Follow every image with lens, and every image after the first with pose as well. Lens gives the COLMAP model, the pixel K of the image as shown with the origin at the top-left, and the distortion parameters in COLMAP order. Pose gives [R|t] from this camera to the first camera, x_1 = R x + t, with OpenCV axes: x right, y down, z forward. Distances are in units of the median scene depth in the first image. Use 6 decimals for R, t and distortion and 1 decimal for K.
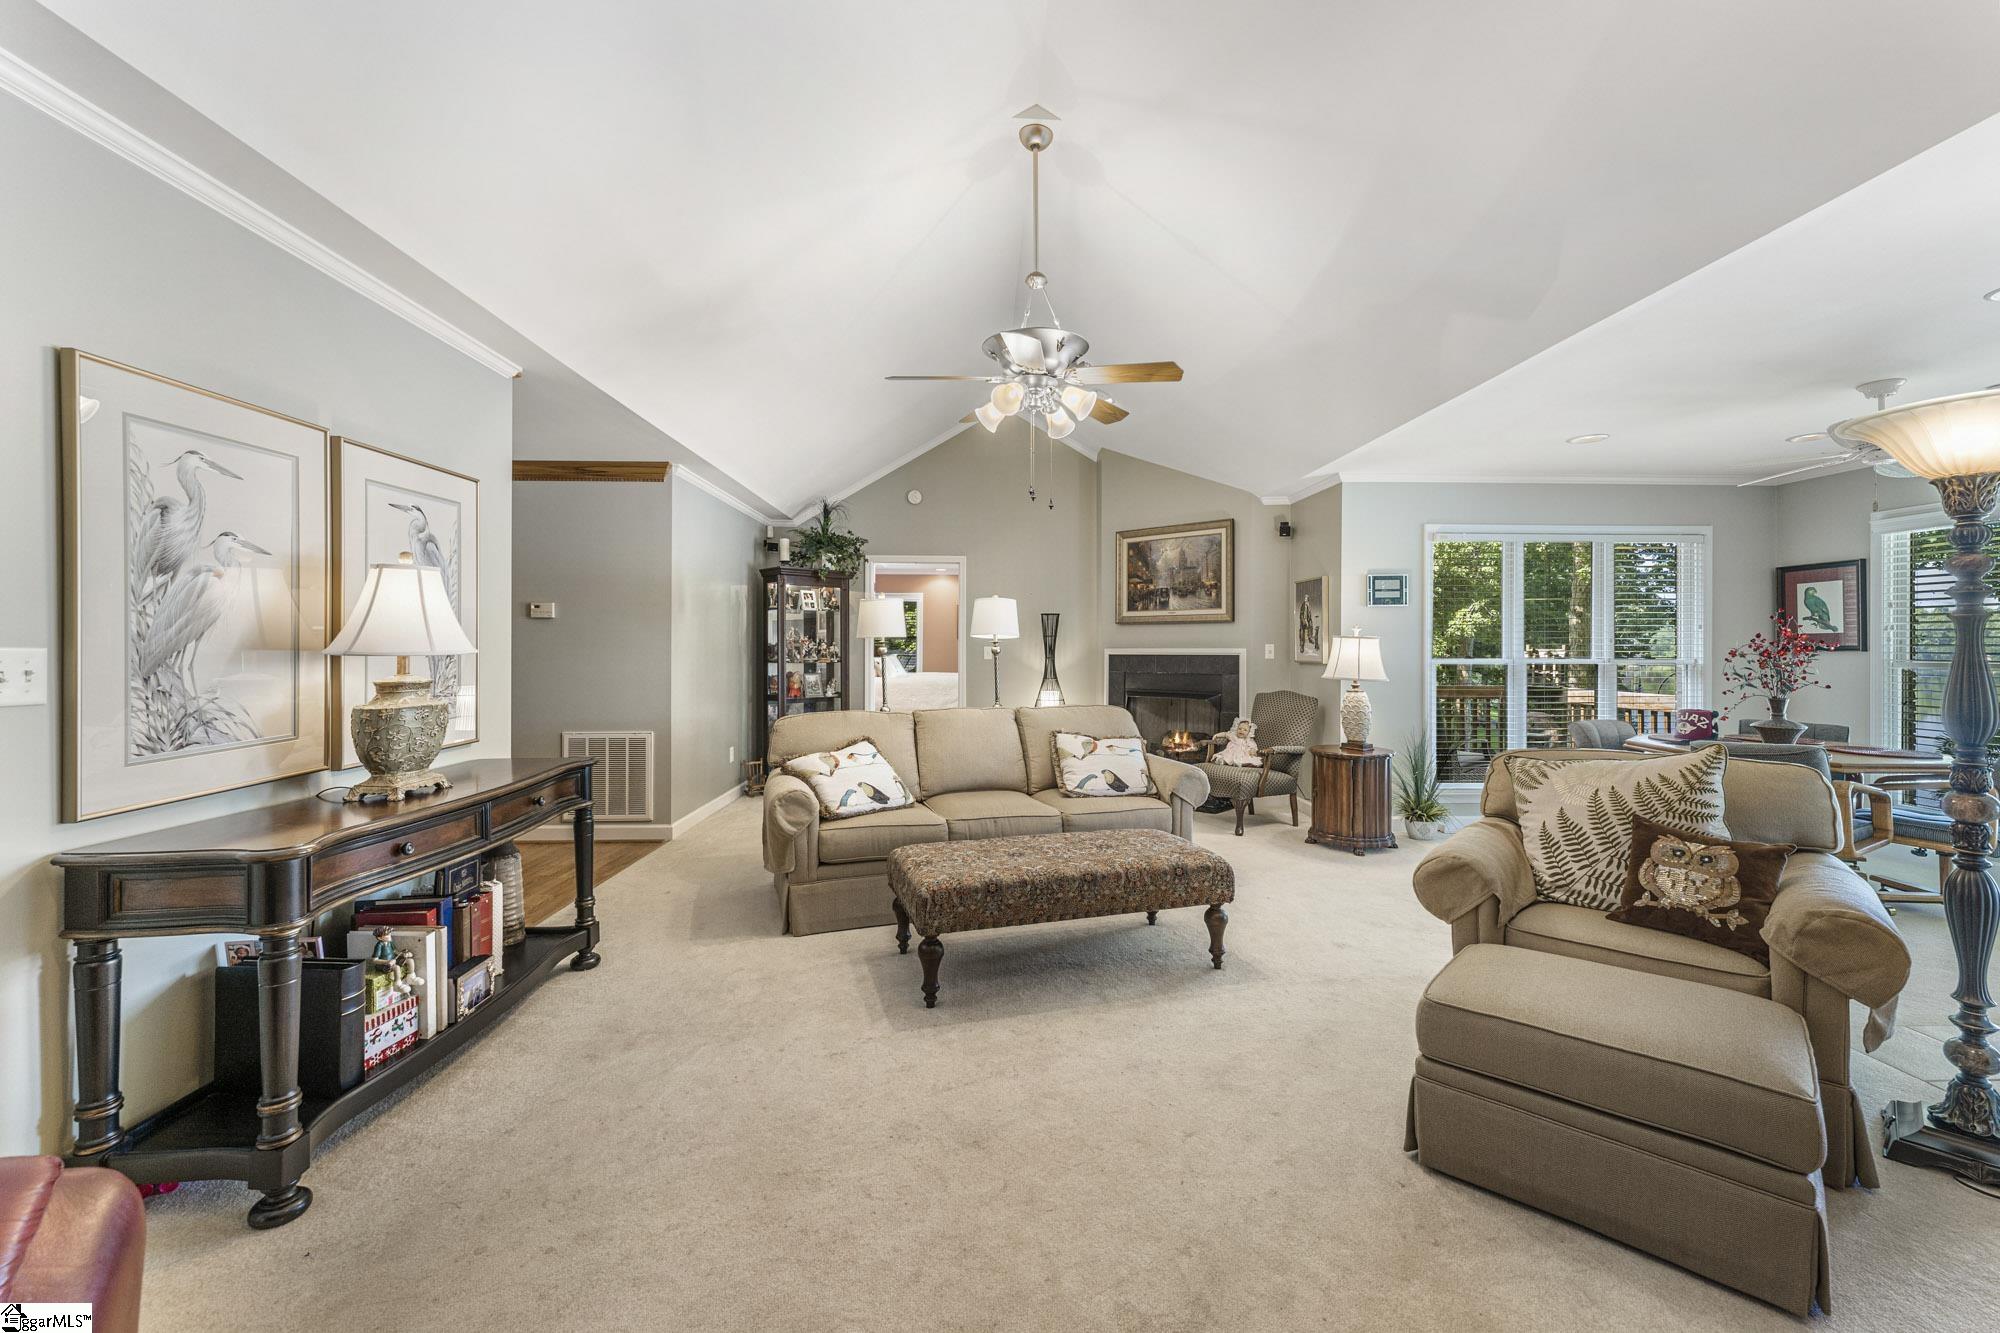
lens RADIAL K [[815.0, 0, 1009.4], [0, 815.0, 642.2], [0, 0, 1]] dist [0.004157, 0.000118]
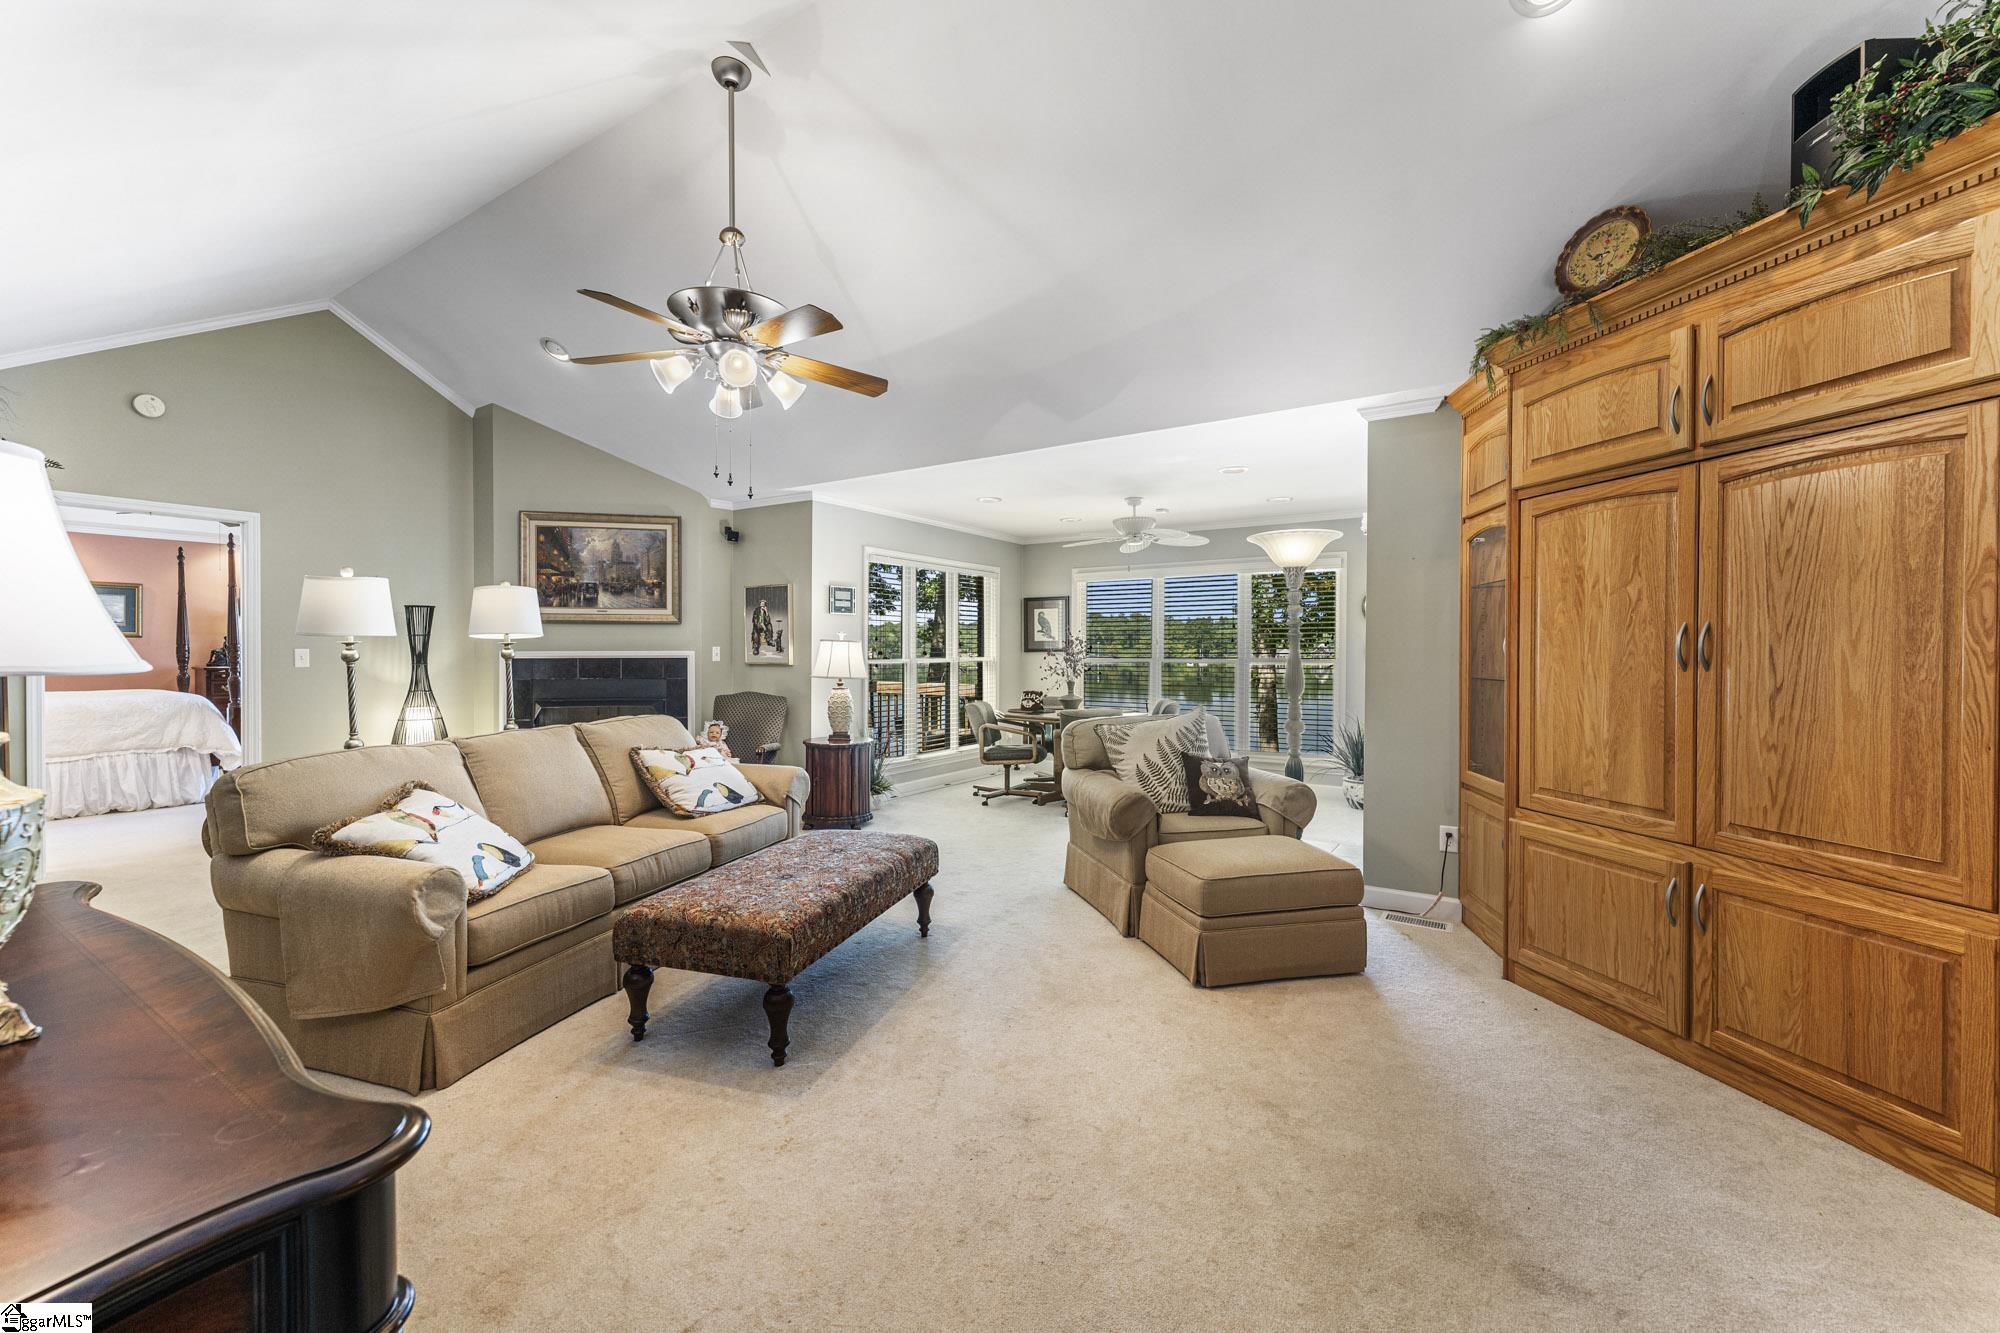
lens RADIAL K [[815.0, 0, 985.9], [0, 815.0, 656.0], [0, 0, 1]] dist [0.004157, 0.000118]
pose [[0.573247, -0.007084, 0.819352, -0.357256], [-0.004569, 0.999919, 0.011842, 0.000529], [-0.819370, -0.010532, 0.573168, 0.171719]]
